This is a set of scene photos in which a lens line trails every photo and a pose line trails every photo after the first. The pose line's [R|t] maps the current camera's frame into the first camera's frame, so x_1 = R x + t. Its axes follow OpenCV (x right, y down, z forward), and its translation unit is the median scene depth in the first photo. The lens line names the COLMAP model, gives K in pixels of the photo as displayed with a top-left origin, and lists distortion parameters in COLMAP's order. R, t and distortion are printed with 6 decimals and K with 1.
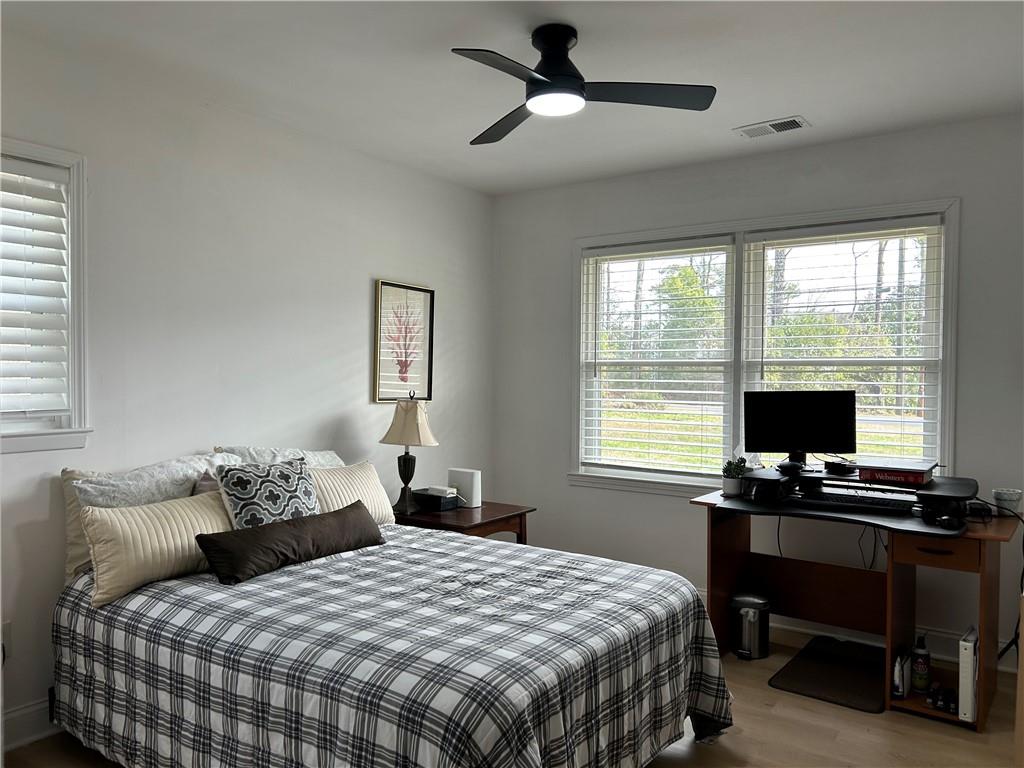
lens RADIAL K [[768.4, 0, 512.9], [0, 768.4, 372.4], [0, 0, 1]] dist [0.062549, -0.128438]
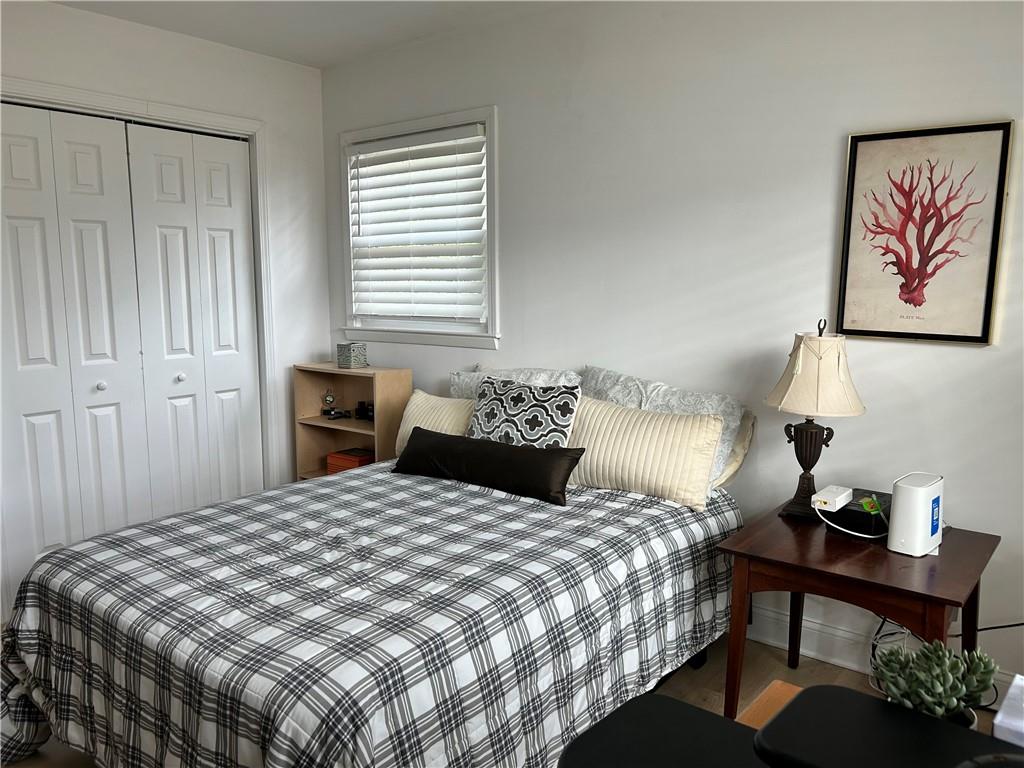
lens RADIAL K [[768.4, 0, 512.9], [0, 768.4, 372.4], [0, 0, 1]] dist [0.062549, -0.128438]
pose [[-0.069148, 0.106452, -0.991911, 0.655527], [-0.003927, 0.994254, 0.106977, 0.002489], [0.997599, 0.011292, -0.068333, 1.095924]]
